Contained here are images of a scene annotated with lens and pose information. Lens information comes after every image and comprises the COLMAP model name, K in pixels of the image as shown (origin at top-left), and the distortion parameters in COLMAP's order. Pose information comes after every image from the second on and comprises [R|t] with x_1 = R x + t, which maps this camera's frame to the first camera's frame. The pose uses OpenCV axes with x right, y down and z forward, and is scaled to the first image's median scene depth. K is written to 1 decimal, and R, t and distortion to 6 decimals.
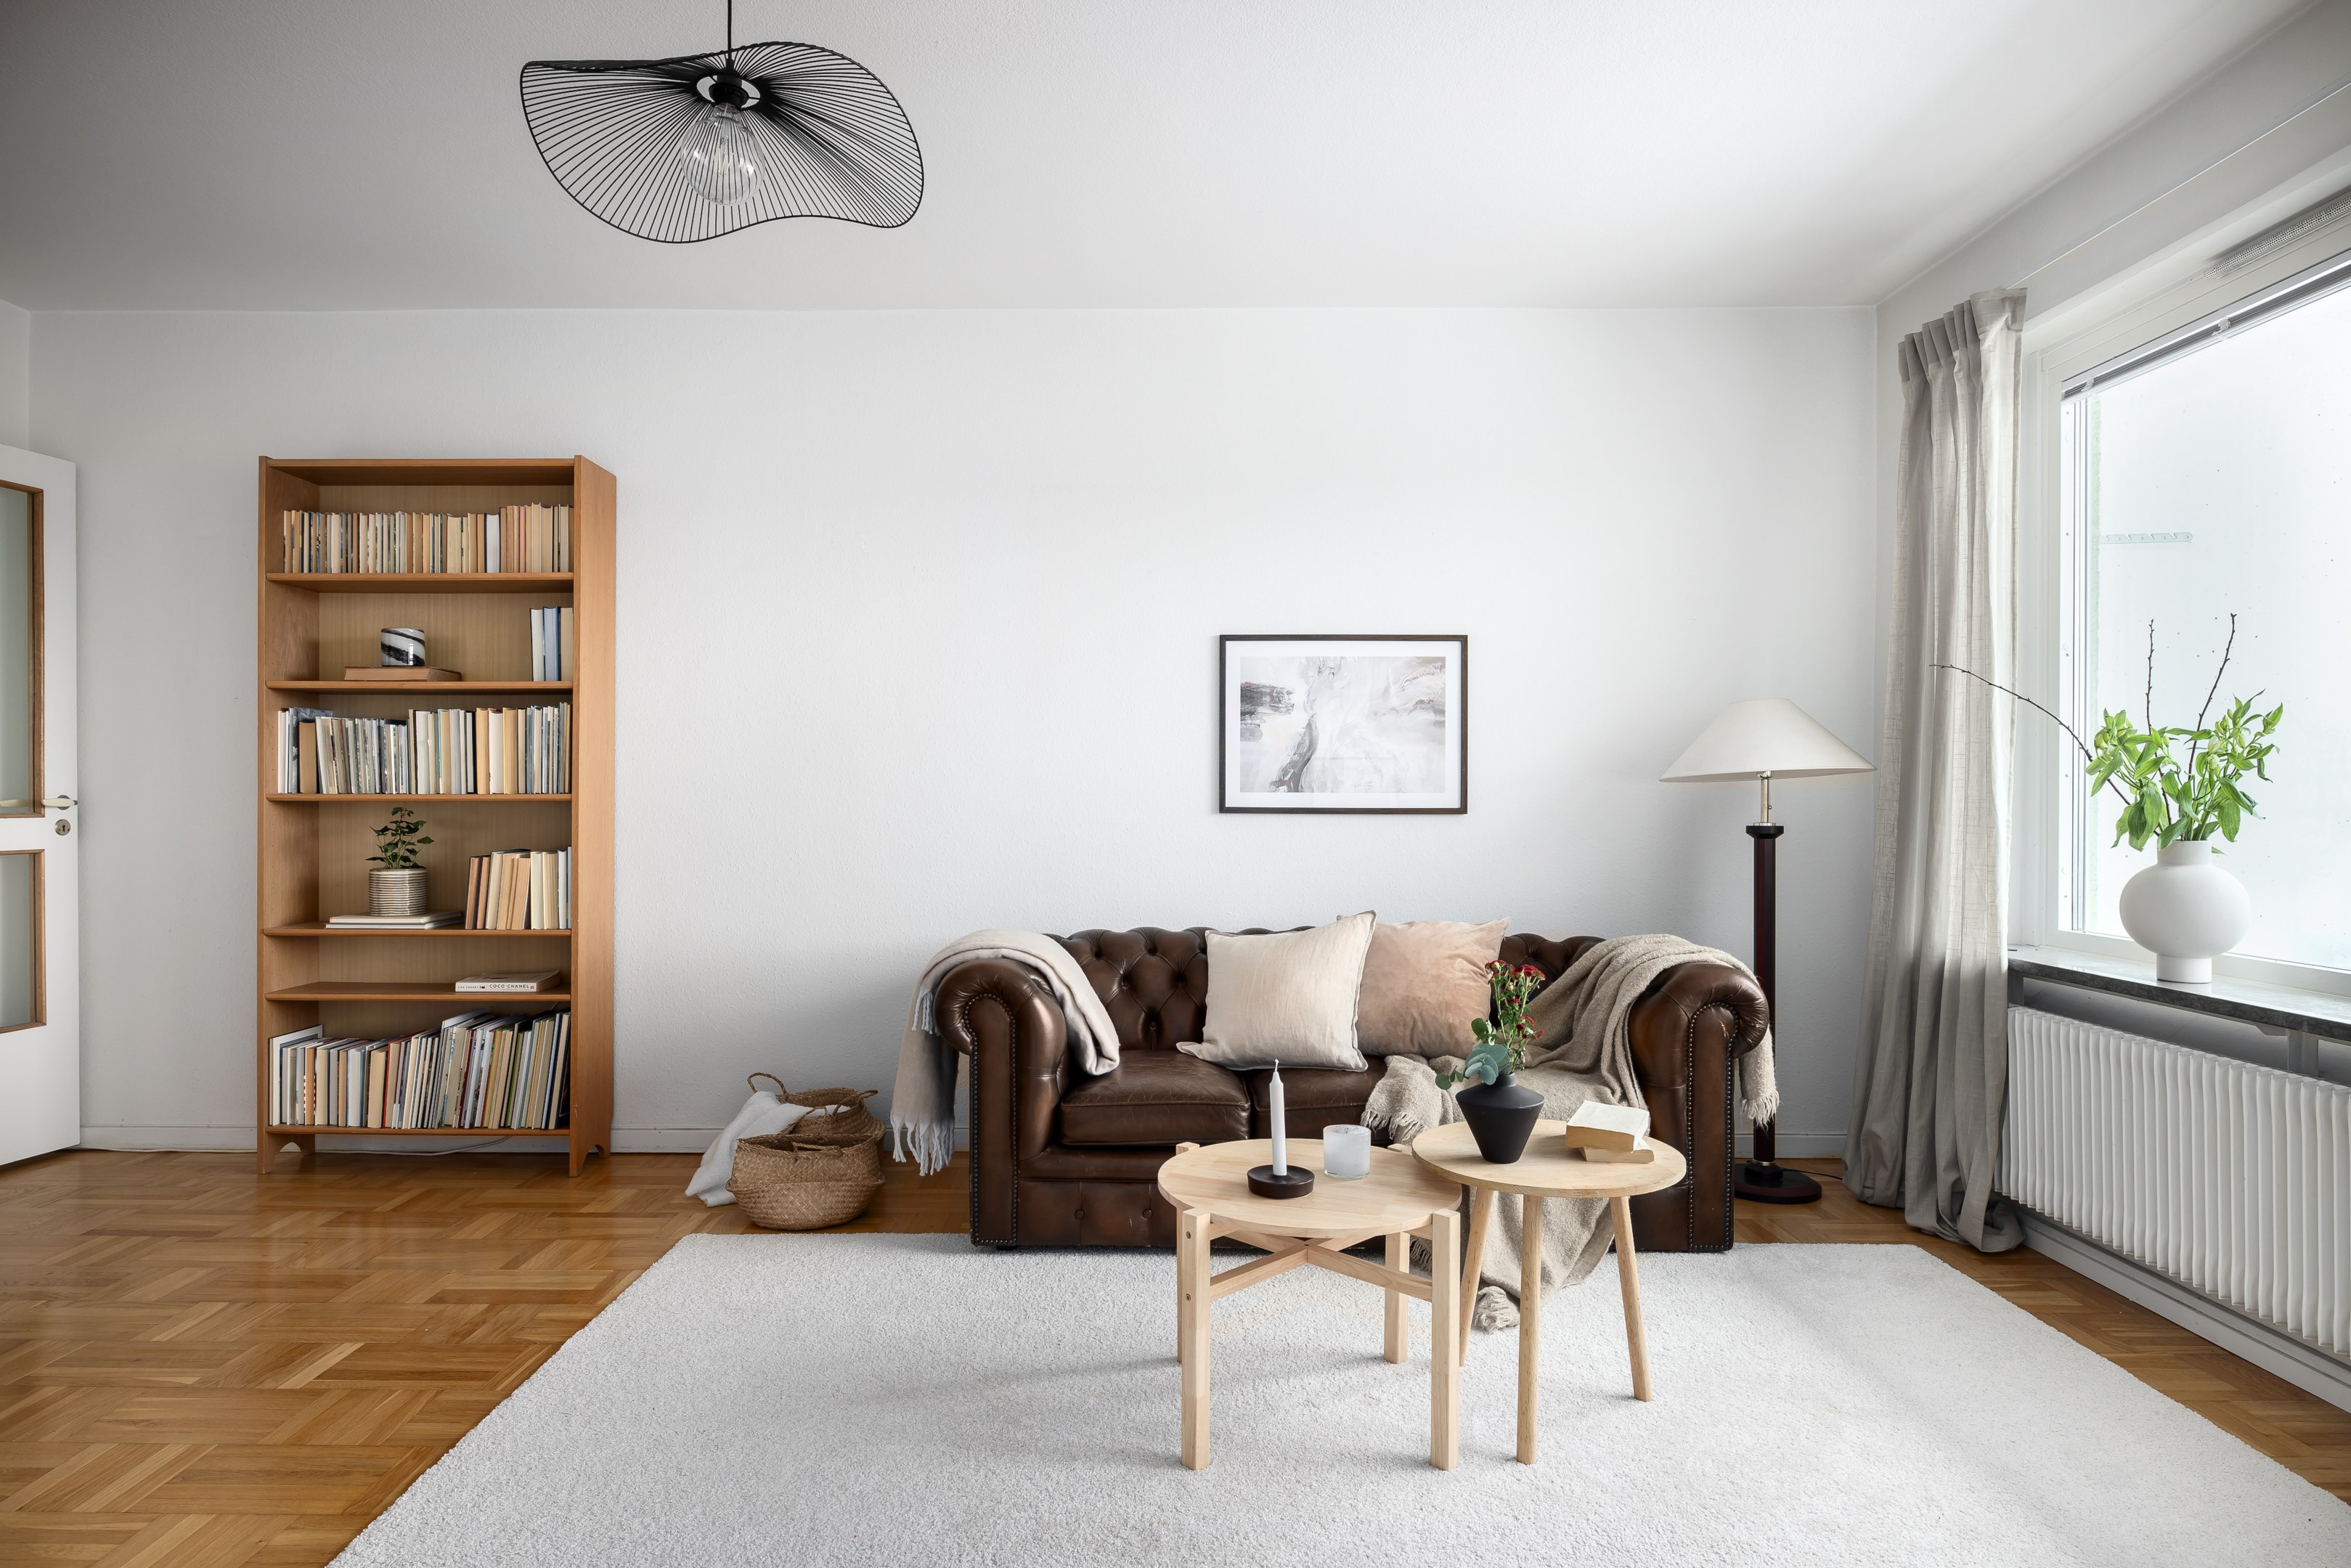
lens RADIAL K [[1376.2, 0, 1175.5], [0, 1376.2, 784.0], [0, 0, 1]] dist [0.001206, 0.000845]
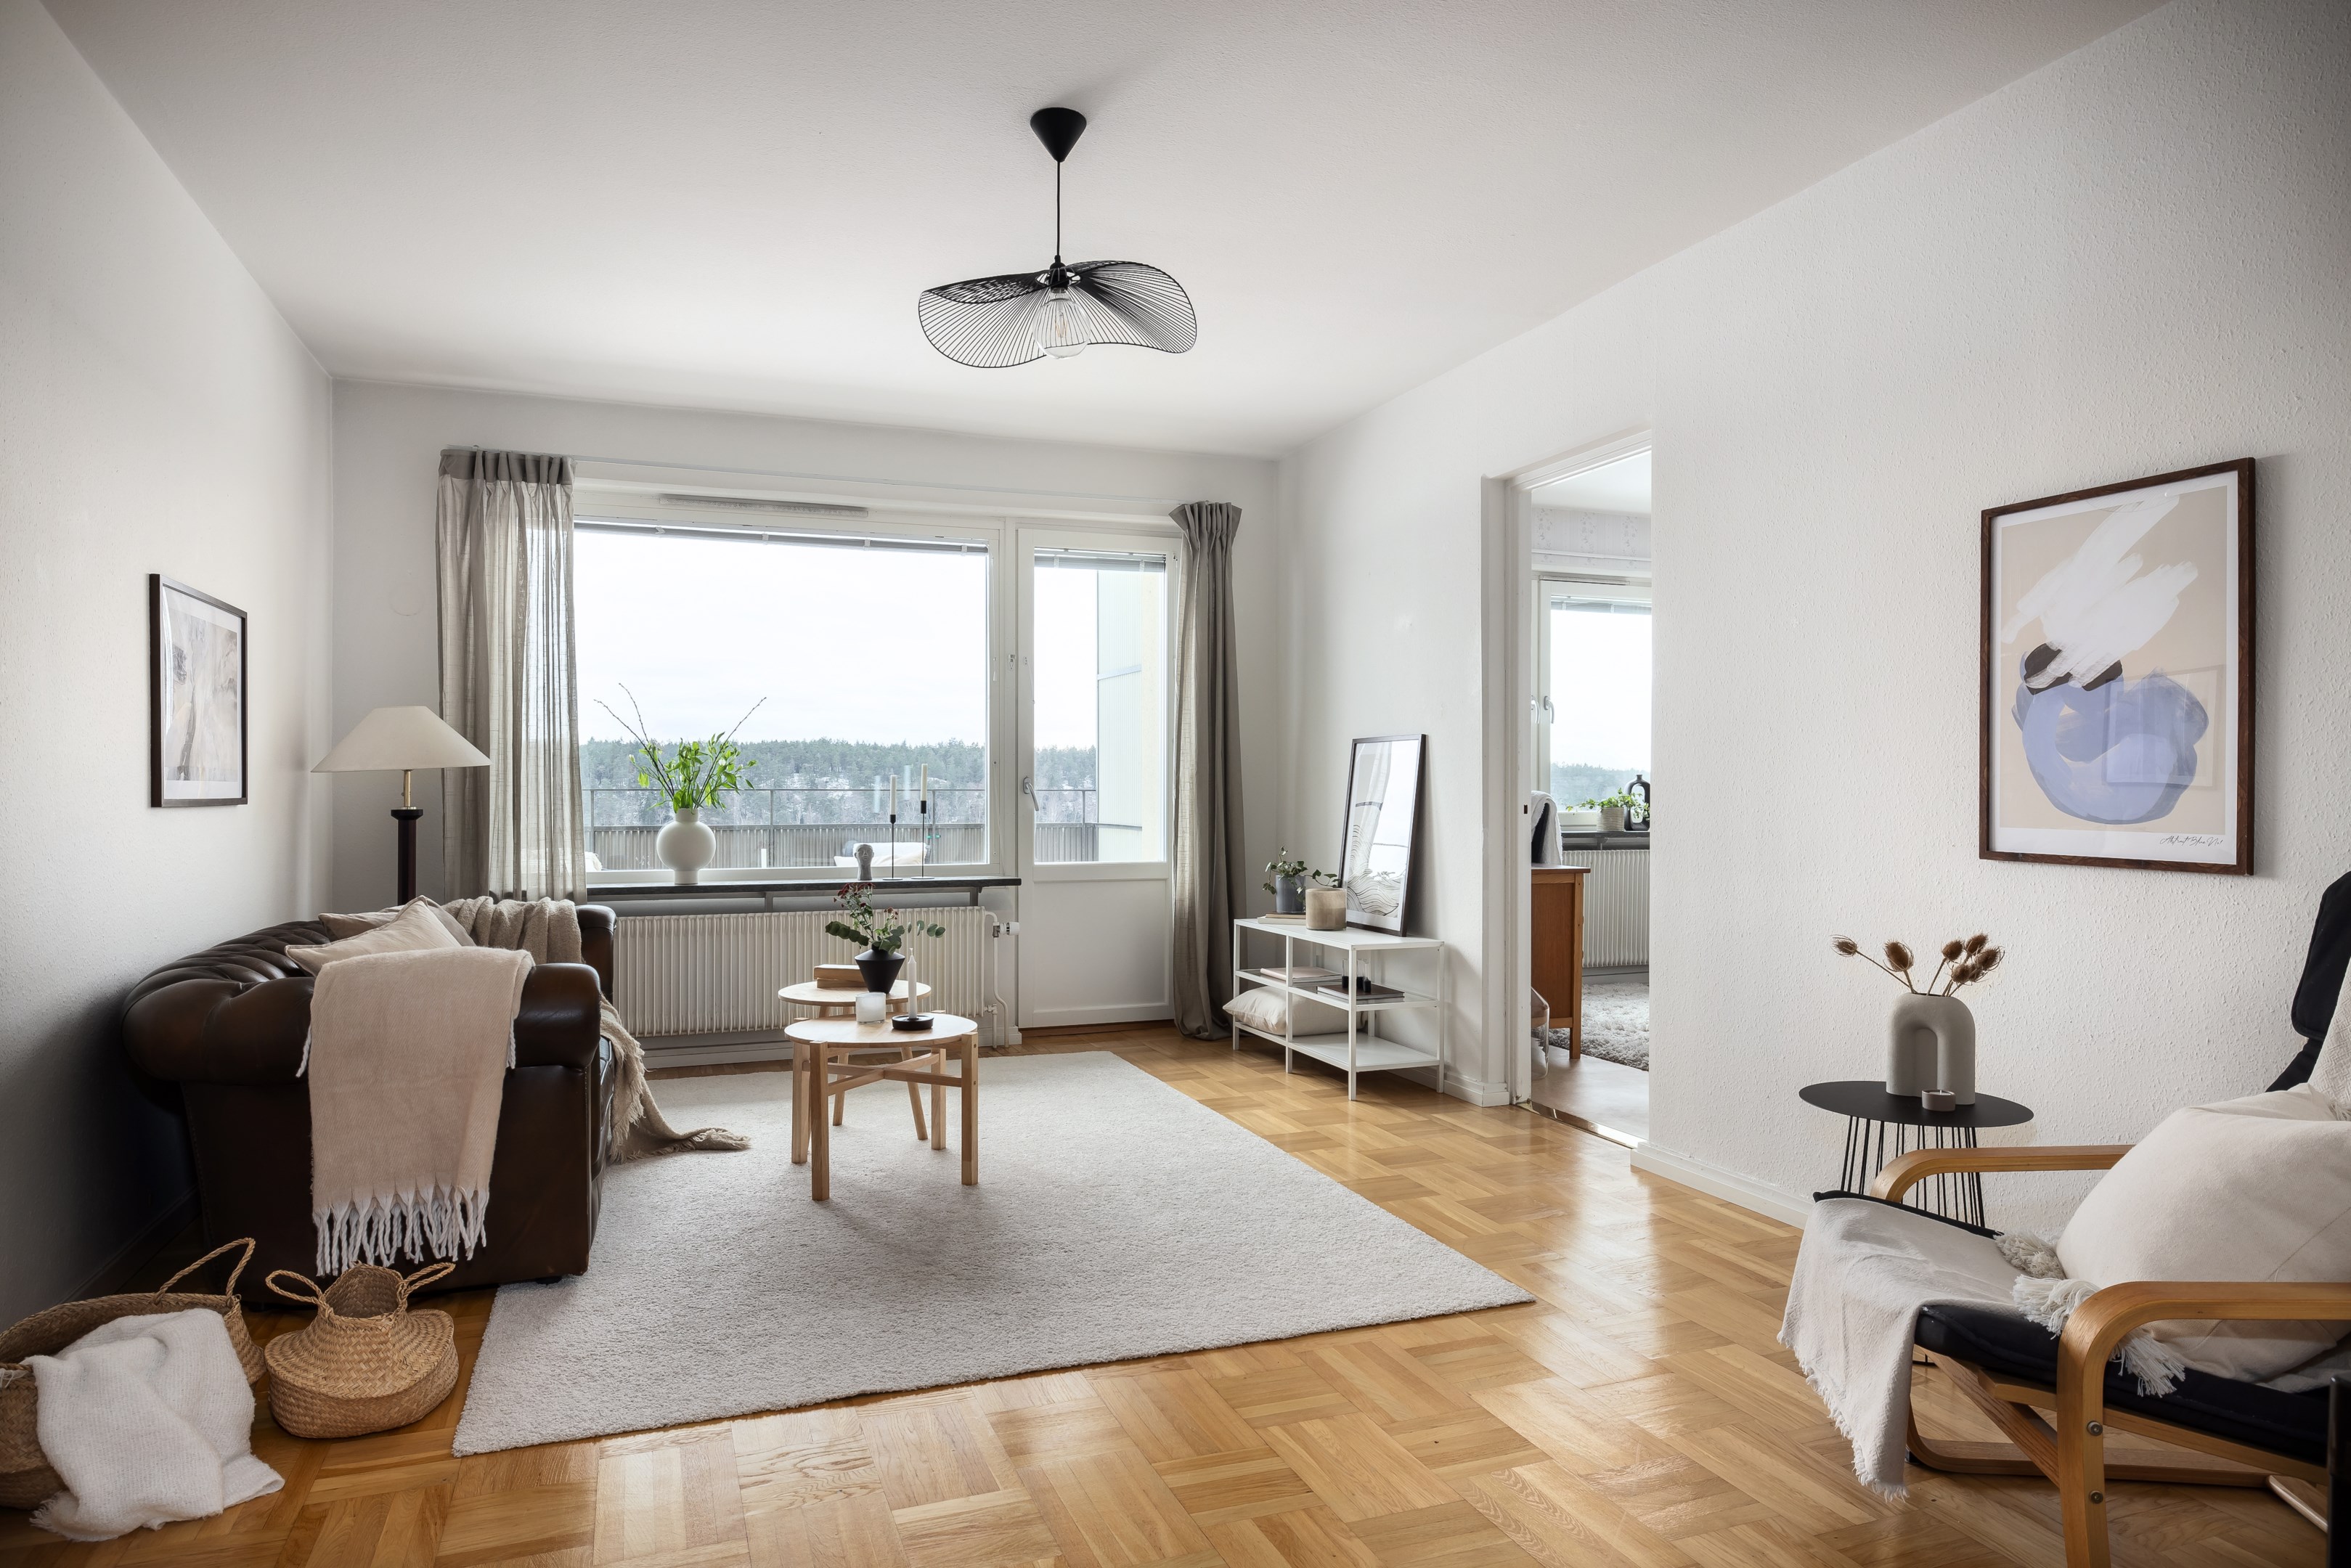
lens RADIAL K [[1449.1, 0, 1175.5], [0, 1449.1, 784.0], [0, 0, 1]] dist [0.045307, -0.000060]
pose [[-0.379300, -0.000199, 0.925274, -1.029696], [-0.007660, 0.999966, -0.002925, 0.006681], [-0.925242, -0.008197, -0.379289, 0.859434]]
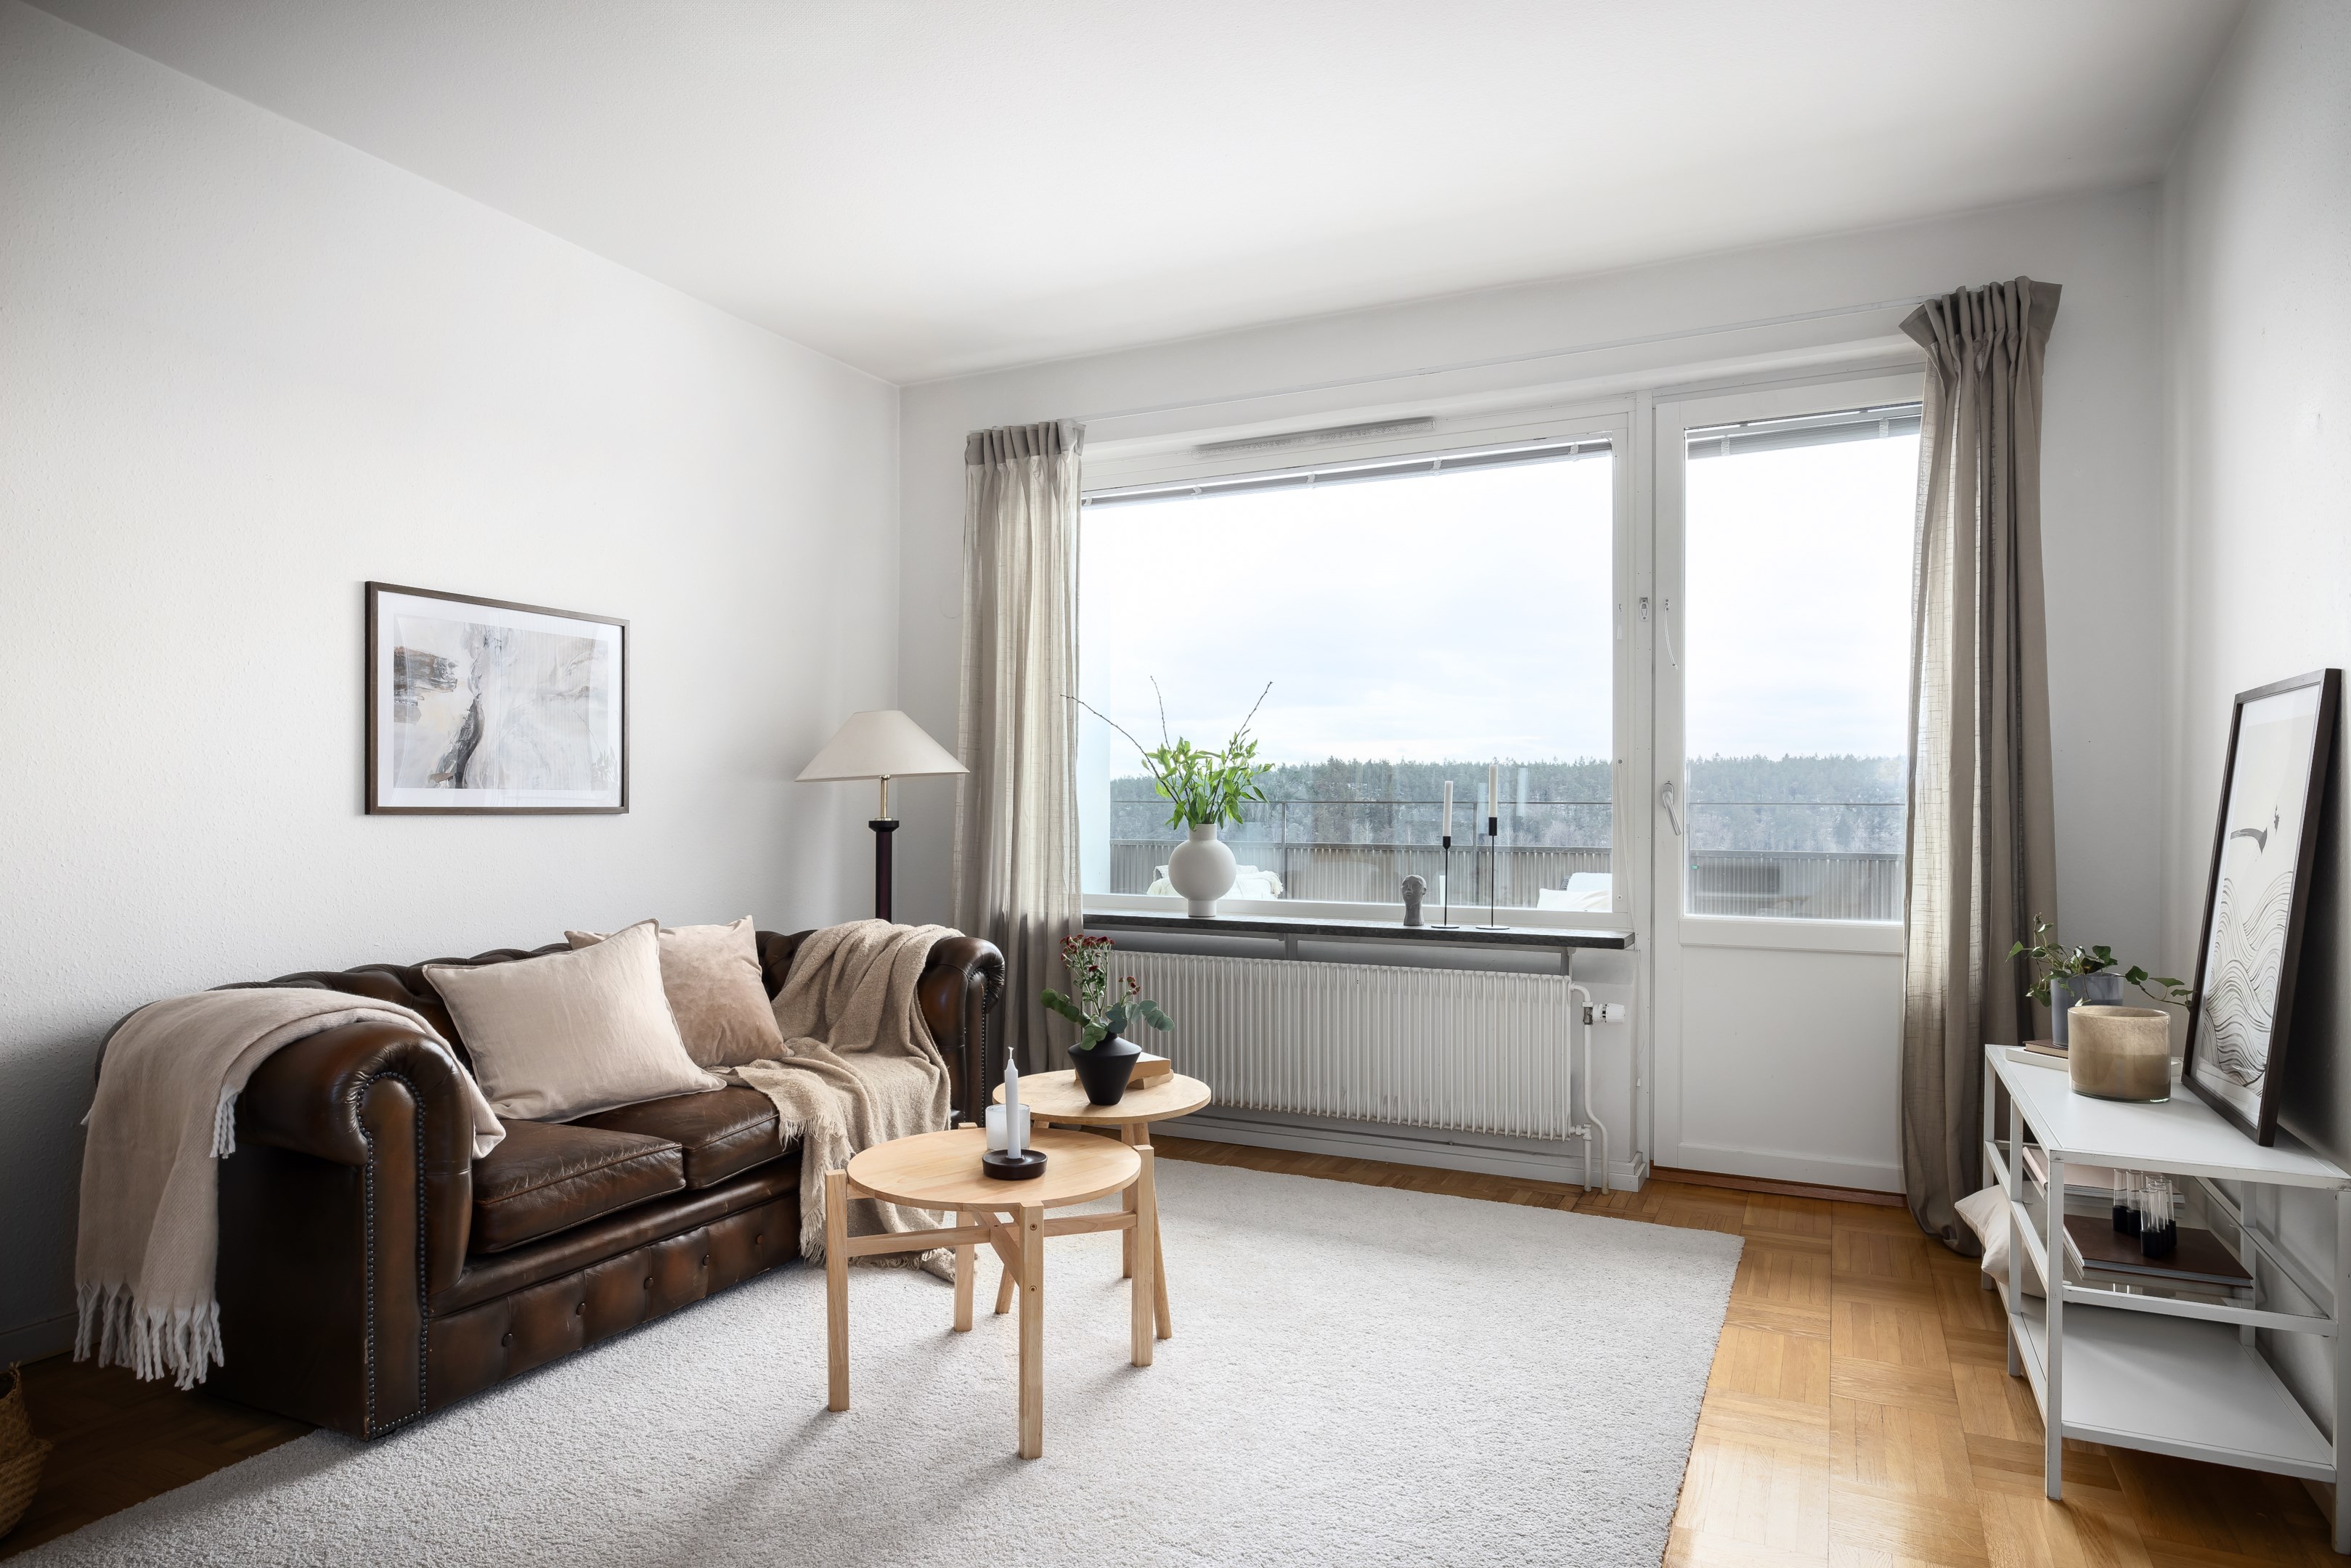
lens RADIAL K [[1402.8, 0, 1175.5], [0, 1402.8, 784.0], [0, 0, 1]] dist [0.000338, -0.000117]
pose [[0.412928, 0.010592, 0.910702, -0.536686], [-0.007675, 0.999937, -0.008150, 0.007581], [-0.910731, -0.003624, 0.412984, 0.294917]]
